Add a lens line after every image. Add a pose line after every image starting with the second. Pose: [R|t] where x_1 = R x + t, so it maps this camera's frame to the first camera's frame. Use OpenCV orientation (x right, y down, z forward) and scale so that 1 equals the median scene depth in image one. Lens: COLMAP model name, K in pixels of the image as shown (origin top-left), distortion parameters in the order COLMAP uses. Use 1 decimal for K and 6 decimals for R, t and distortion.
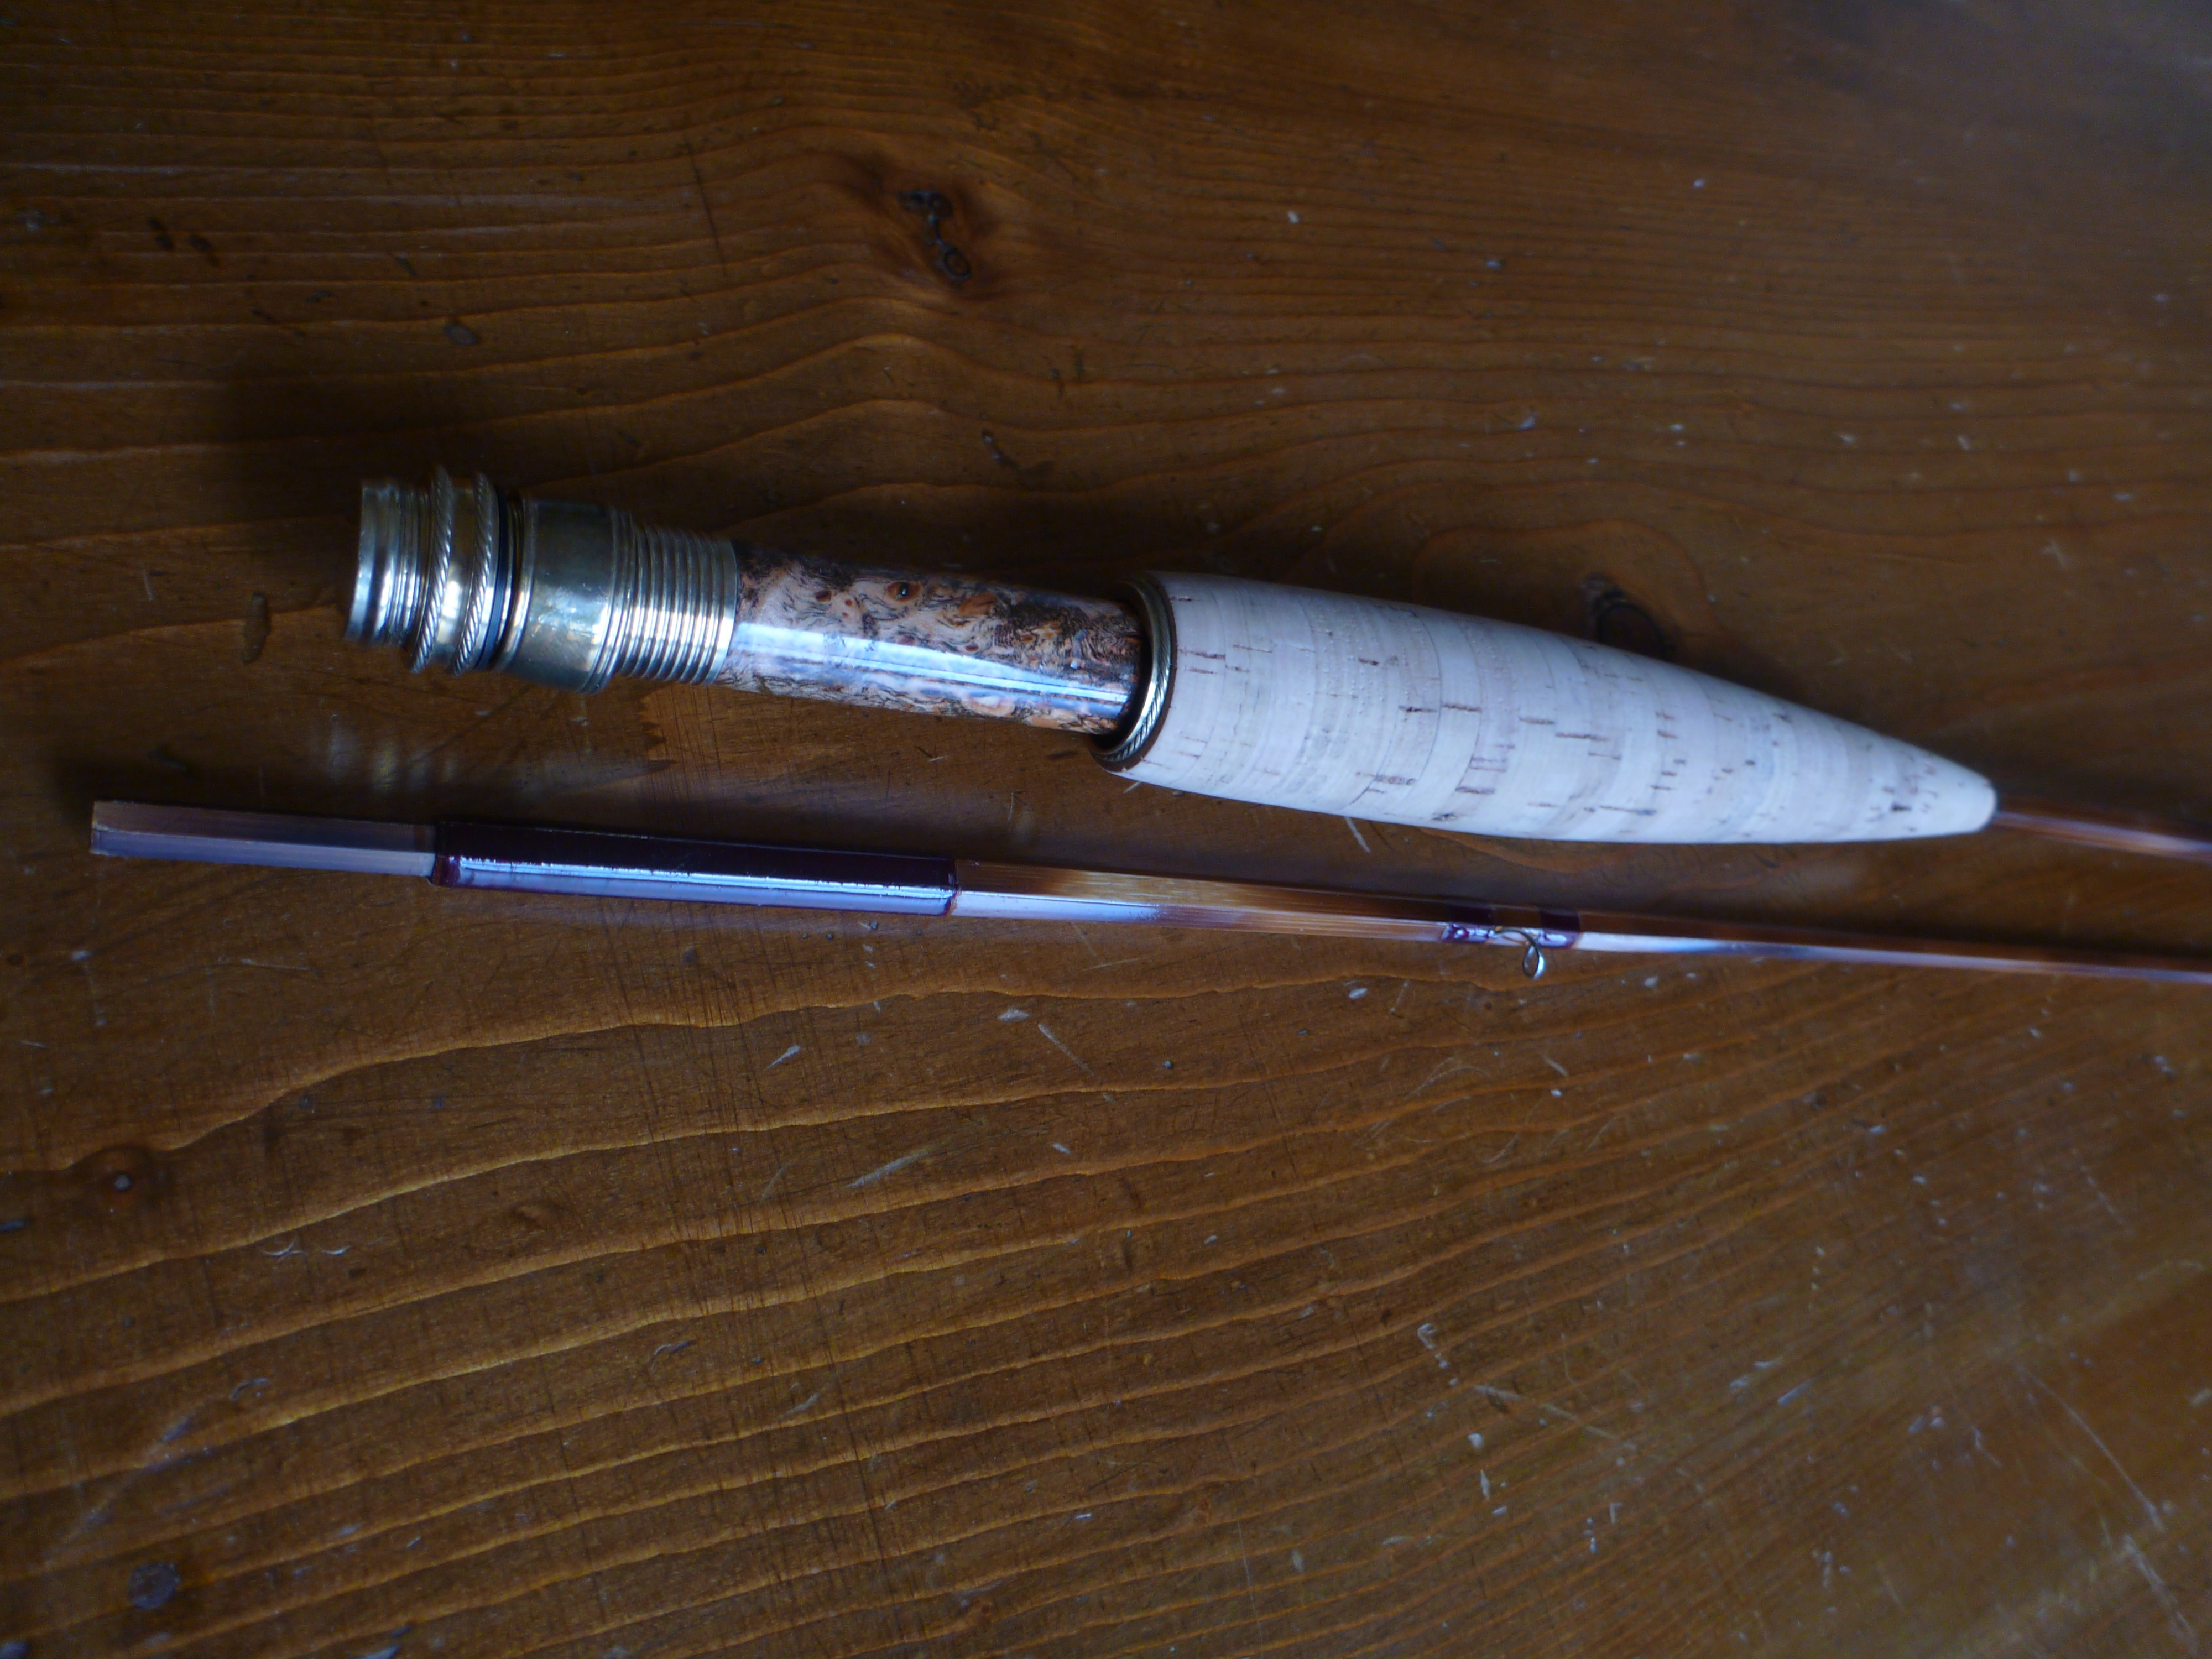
lens RADIAL K [[1945.9, 0, 1106.0], [0, 1945.9, 829.5], [0, 0, 1]] dist [-0.020297, 0.016262]
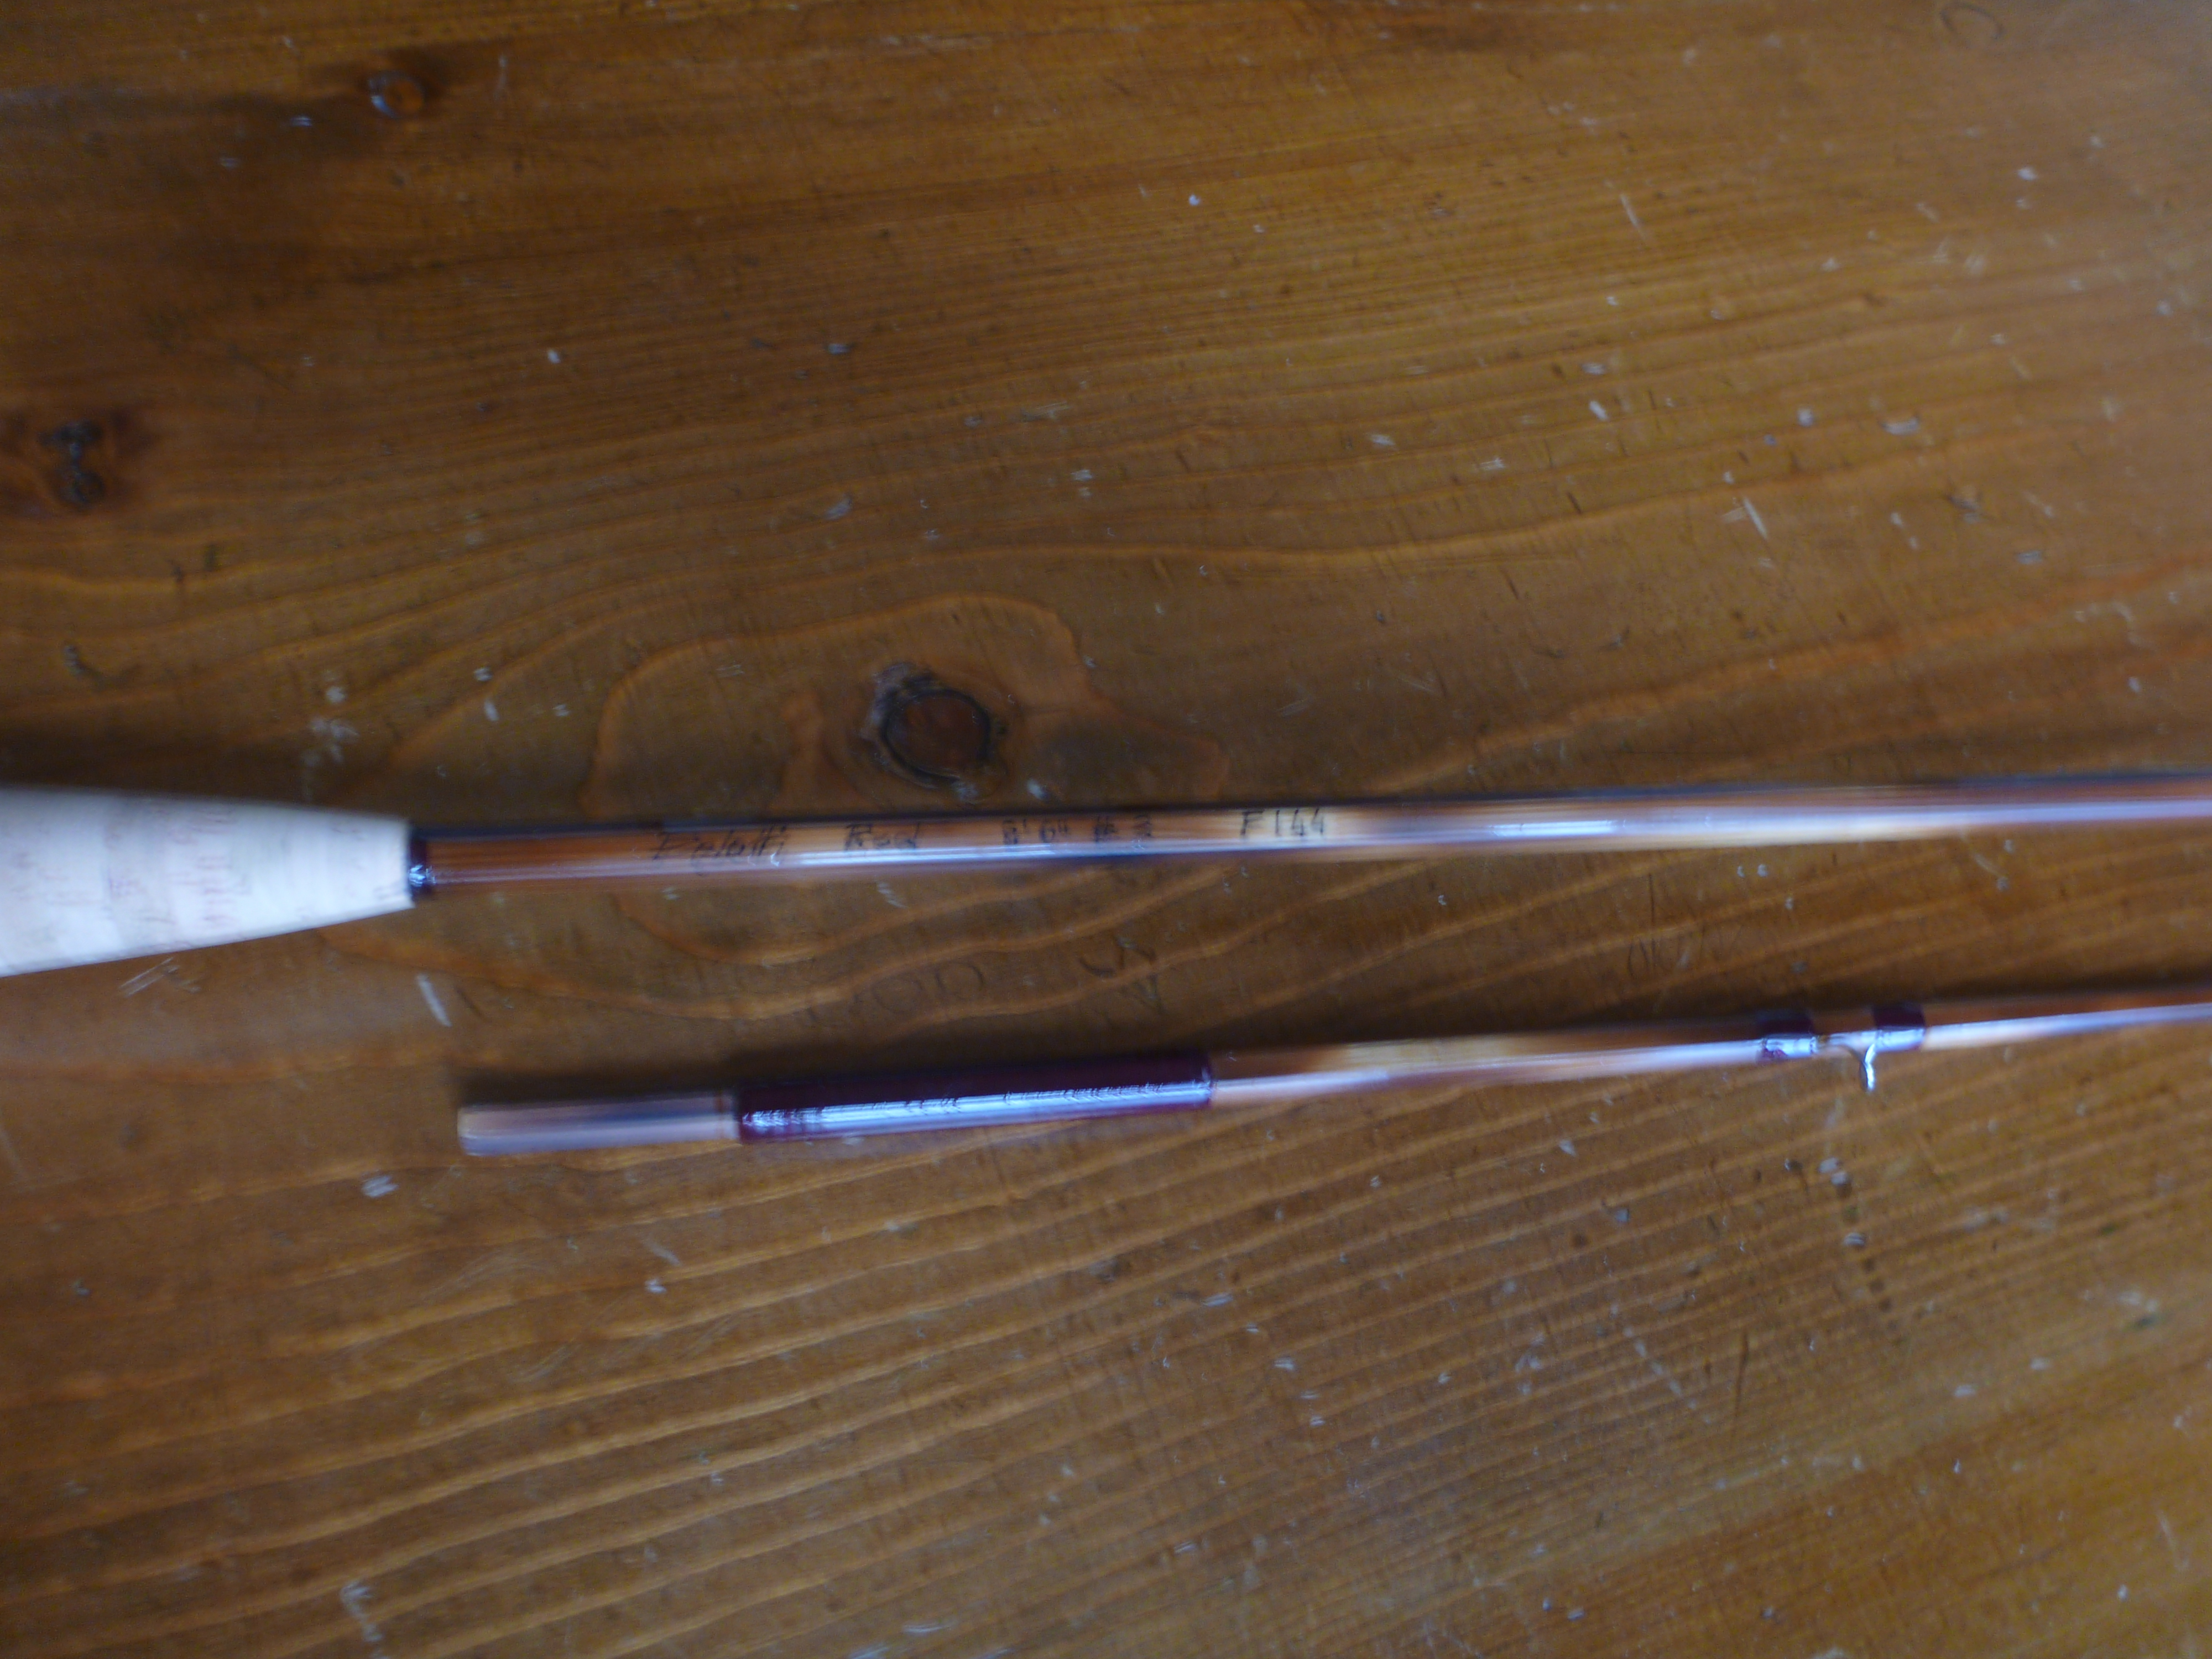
lens RADIAL K [[1785.6, 0, 1106.0], [0, 1785.6, 829.5], [0, 0, 1]] dist [-0.025228, 0.003046]
pose [[0.919182, -0.151237, -0.363637, 0.777552], [0.114337, 0.986036, -0.121080, 0.062112], [0.376871, 0.069717, 0.923638, 0.388476]]
